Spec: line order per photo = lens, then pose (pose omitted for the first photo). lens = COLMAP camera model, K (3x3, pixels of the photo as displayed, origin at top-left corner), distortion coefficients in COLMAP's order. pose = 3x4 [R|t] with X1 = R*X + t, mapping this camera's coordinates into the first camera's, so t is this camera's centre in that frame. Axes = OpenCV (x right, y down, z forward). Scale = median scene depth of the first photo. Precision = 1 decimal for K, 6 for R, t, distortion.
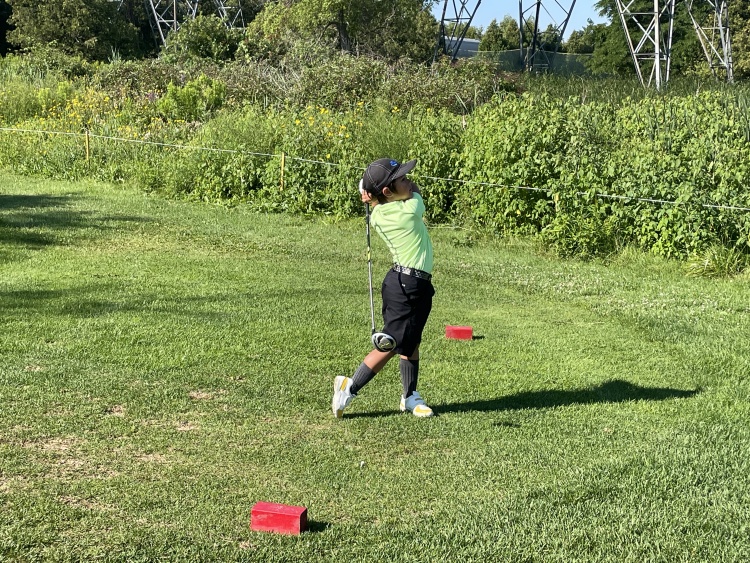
lens RADIAL K [[1180.4, 0, 371.2], [0, 1180.4, 283.1], [0, 0, 1]] dist [0.071862, 0.000000]
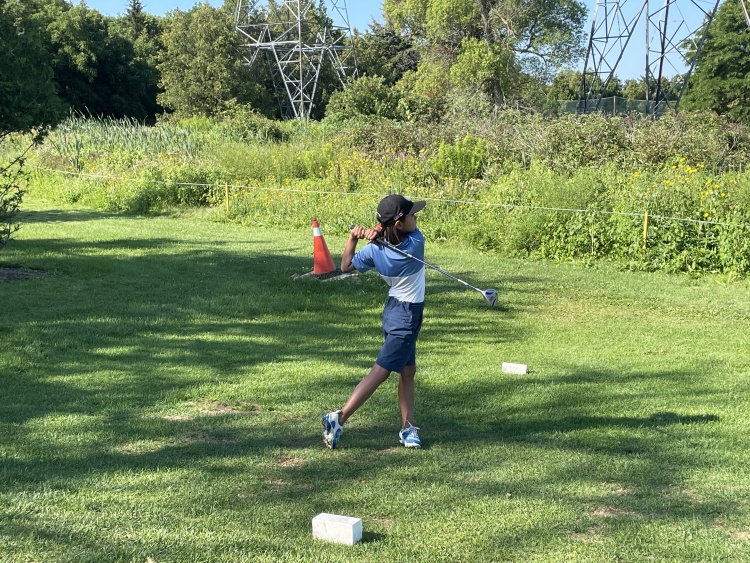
lens RADIAL K [[1062.2, 0, 375.5], [0, 1062.2, 281.3], [0, 0, 1]] dist [0.088222, 0.000000]
pose [[0.999321, -0.017521, -0.032399, -0.285781], [0.016650, 0.999498, -0.026942, -0.030490], [0.032855, 0.026384, 0.999112, 0.077649]]
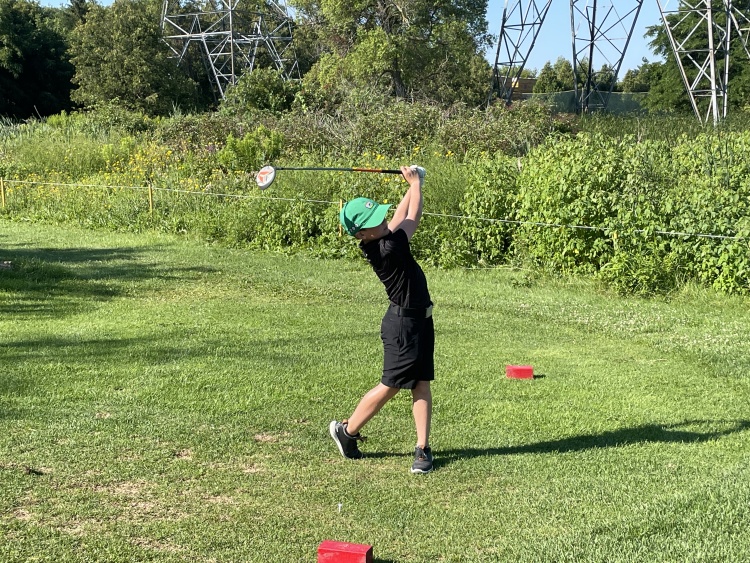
lens RADIAL K [[1180.4, 0, 374.2], [0, 1180.4, 281.3], [0, 0, 1]] dist [0.071862, 0.000000]
pose [[0.998508, -0.025960, -0.048049, 0.000744], [0.024023, 0.998893, -0.040456, 0.001665], [0.049046, 0.039241, 0.998025, -0.008282]]
